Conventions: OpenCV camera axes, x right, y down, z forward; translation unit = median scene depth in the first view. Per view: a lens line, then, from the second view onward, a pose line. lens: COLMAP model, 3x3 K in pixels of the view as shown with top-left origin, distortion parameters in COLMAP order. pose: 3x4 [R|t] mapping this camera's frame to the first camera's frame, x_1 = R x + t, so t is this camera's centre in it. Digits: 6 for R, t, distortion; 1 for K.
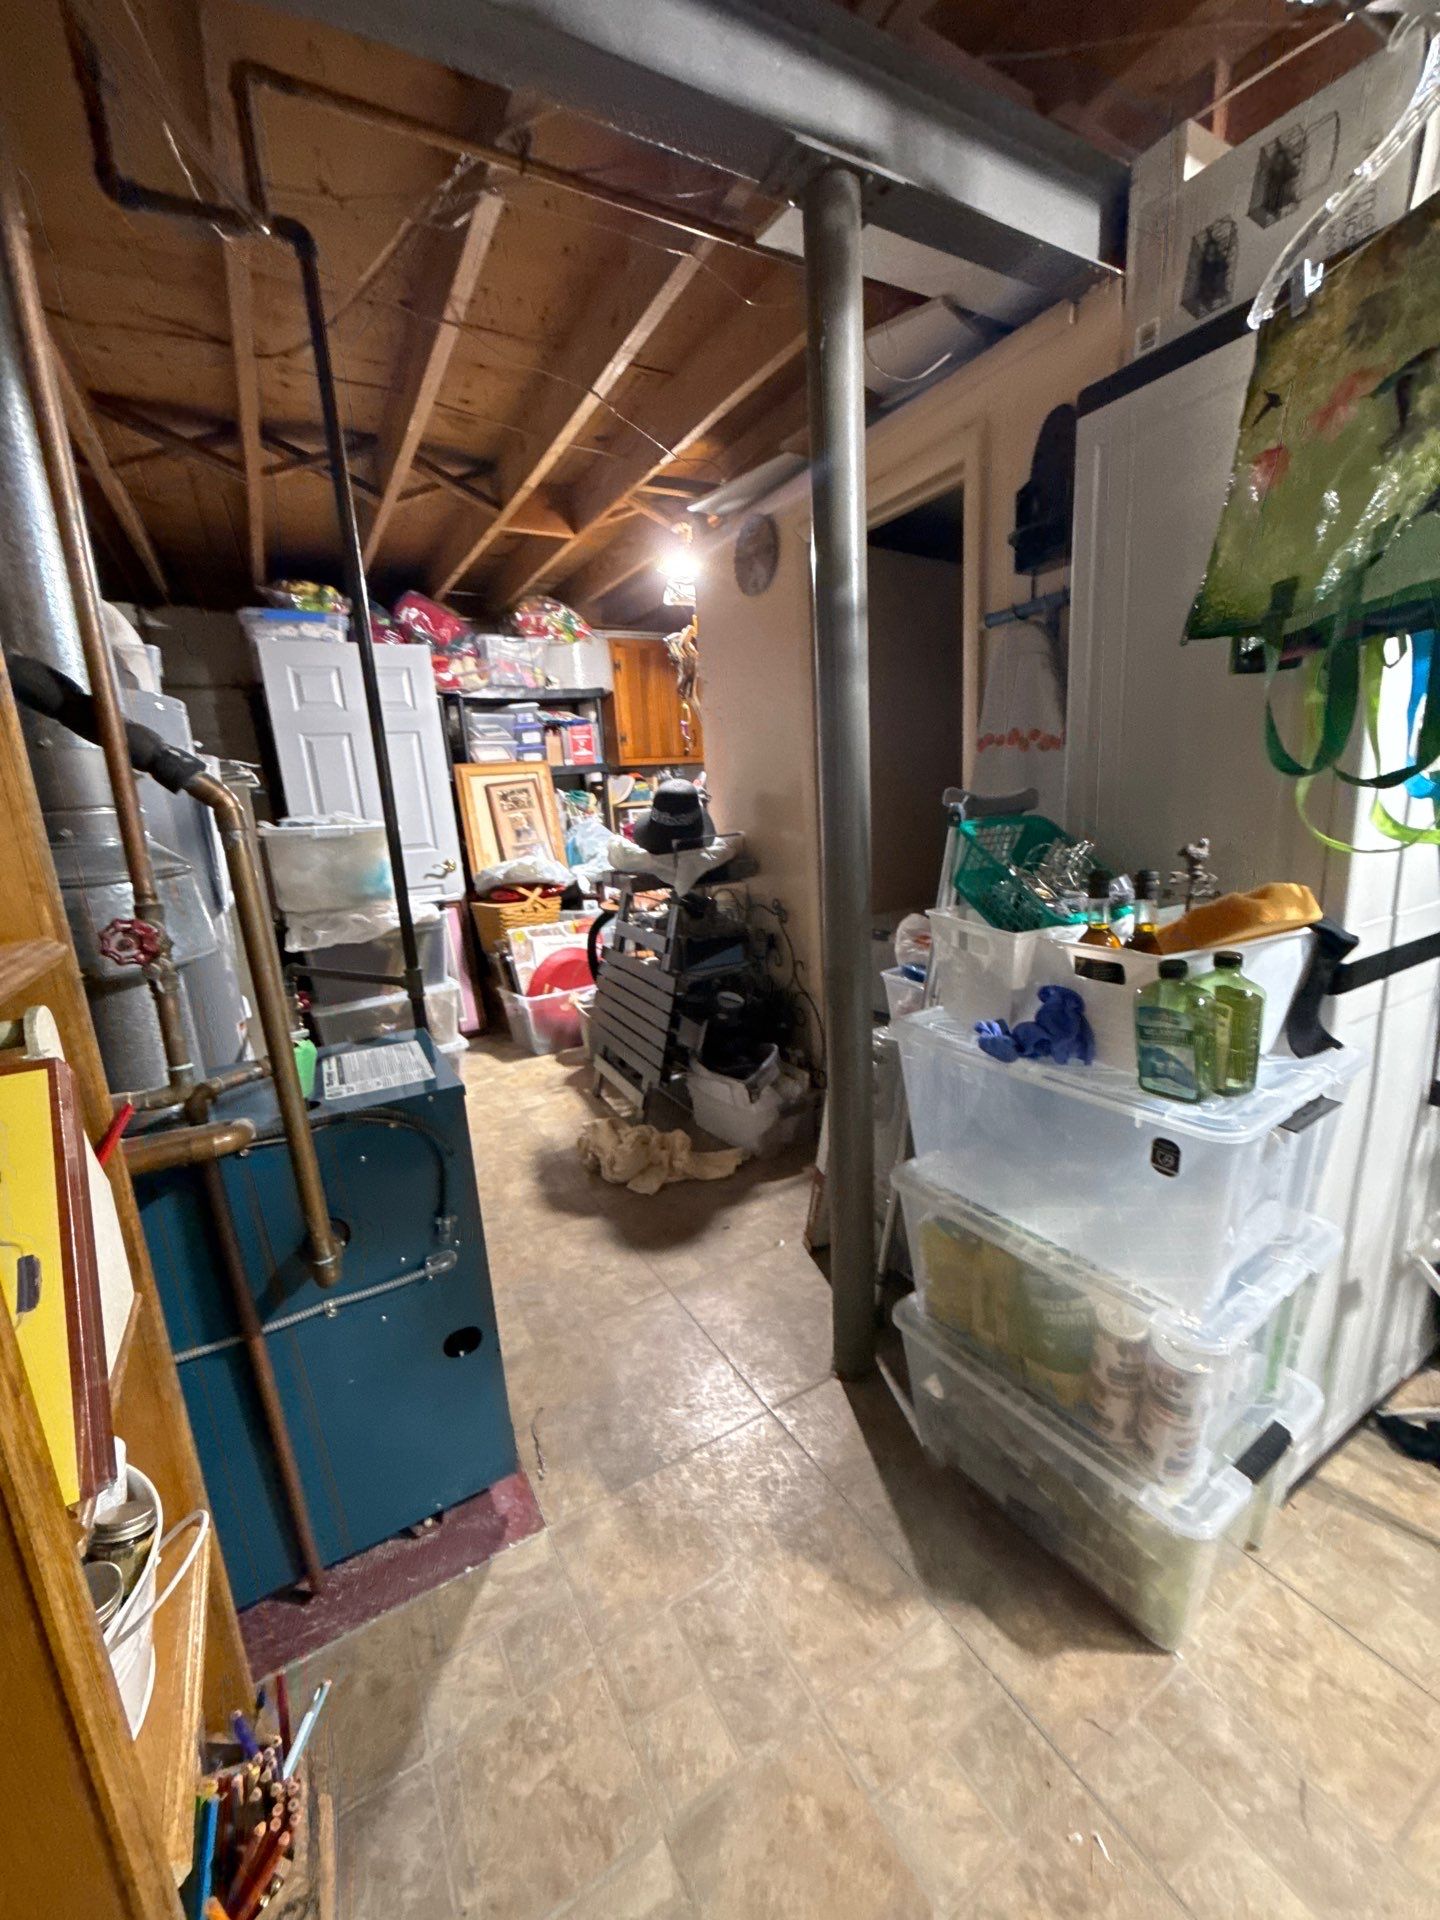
lens RADIAL K [[764.6, 0, 722.0], [0, 764.6, 964.8], [0, 0, 1]] dist [-0.001760, 0.000347]
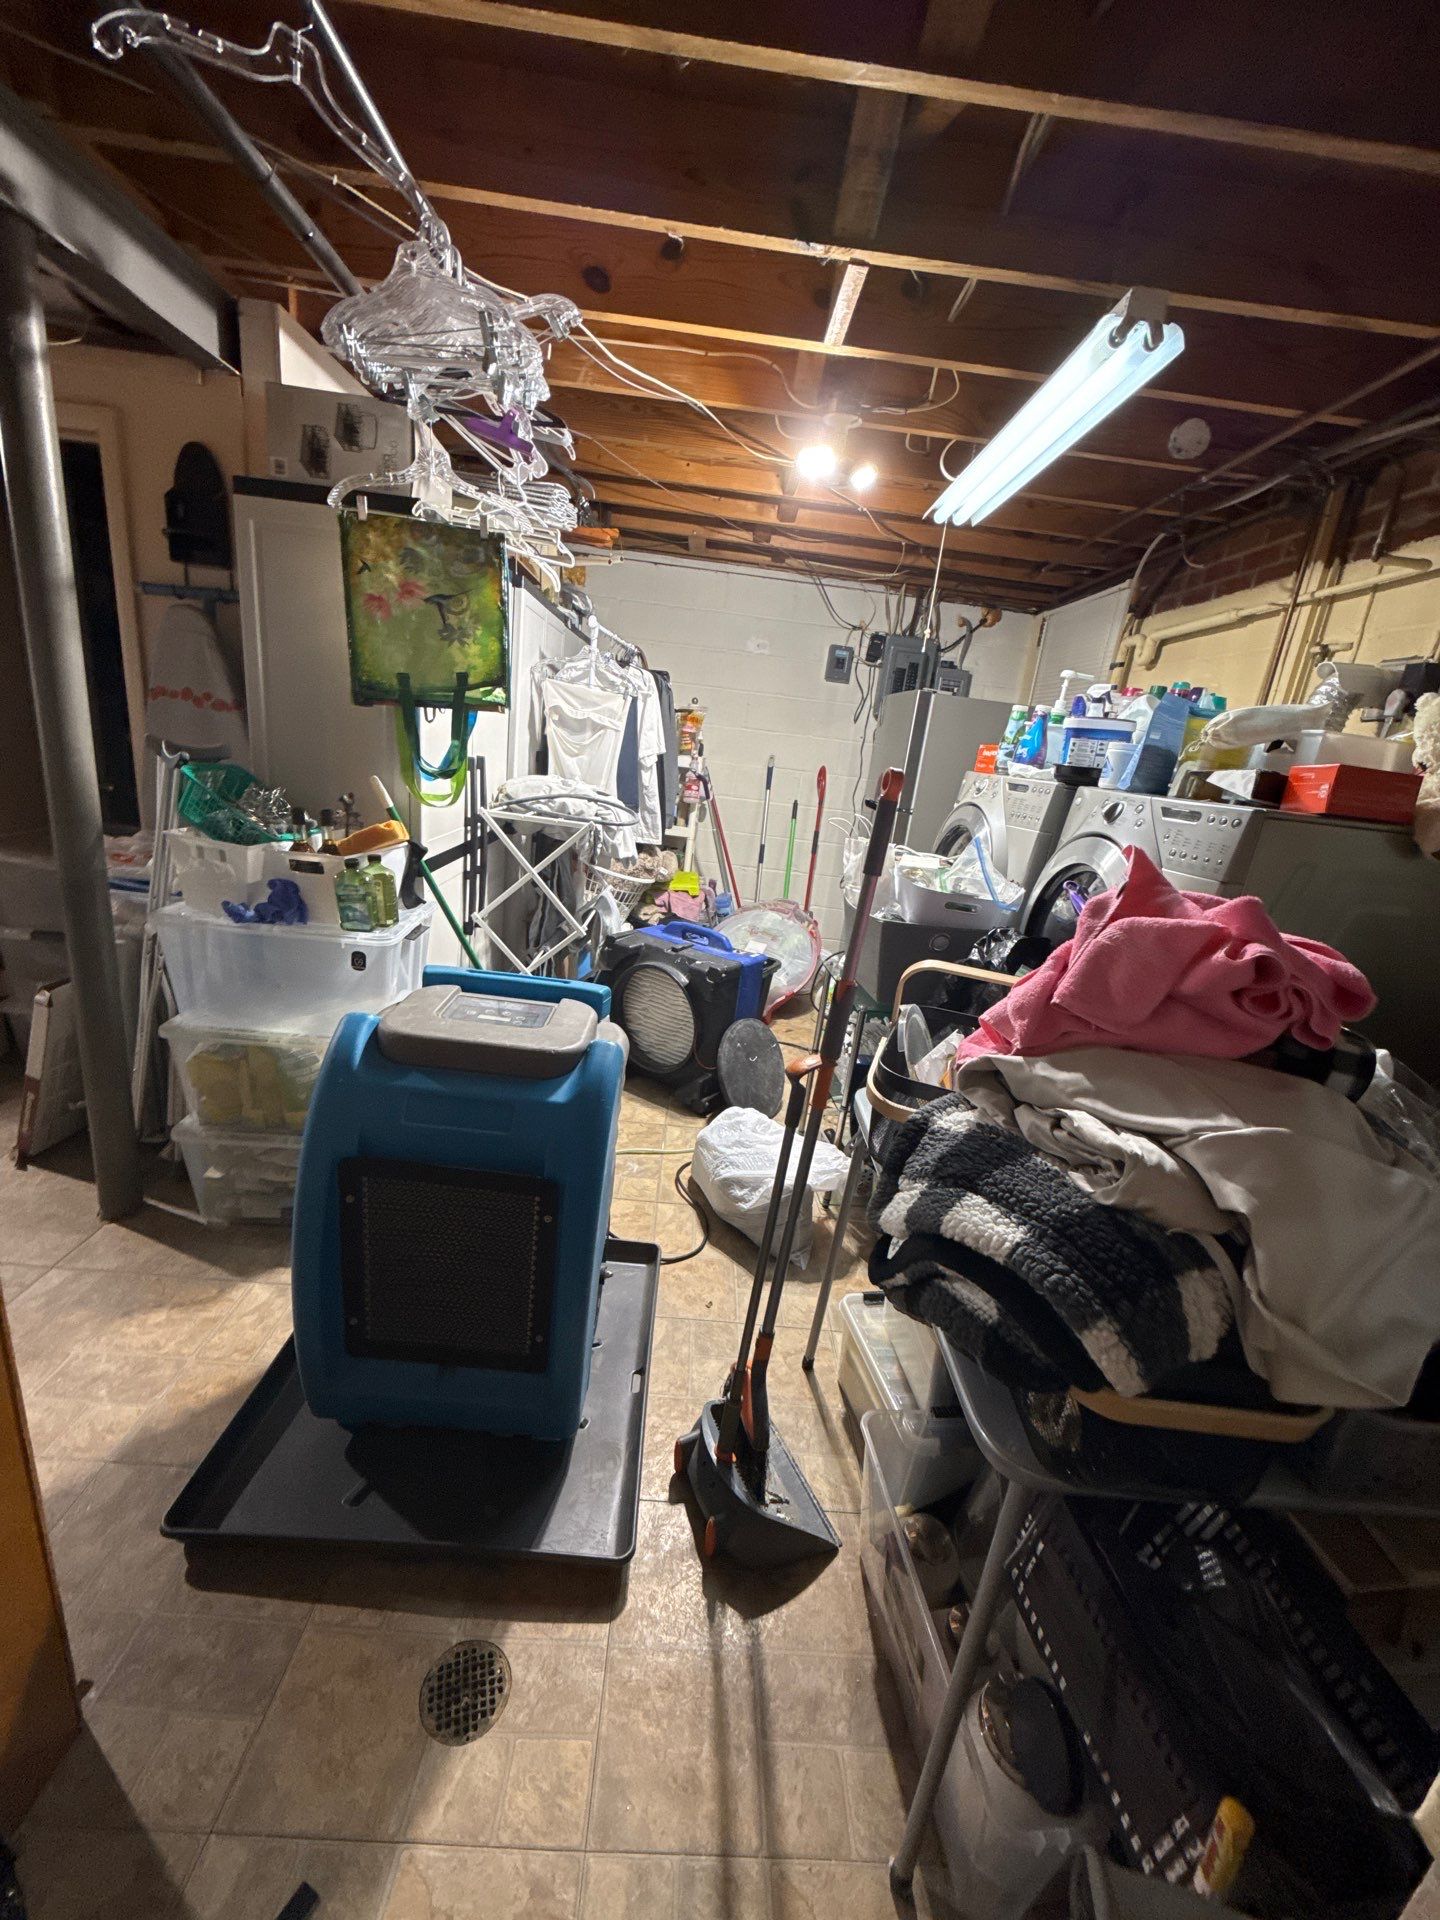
lens RADIAL K [[764.6, 0, 722.0], [0, 764.6, 964.8], [0, 0, 1]] dist [-0.001760, 0.000347]
pose [[0.472503, -0.140650, 0.870034, -0.567486], [0.051661, 0.989906, 0.131972, 0.043626], [-0.879814, -0.017410, 0.474999, -0.618040]]
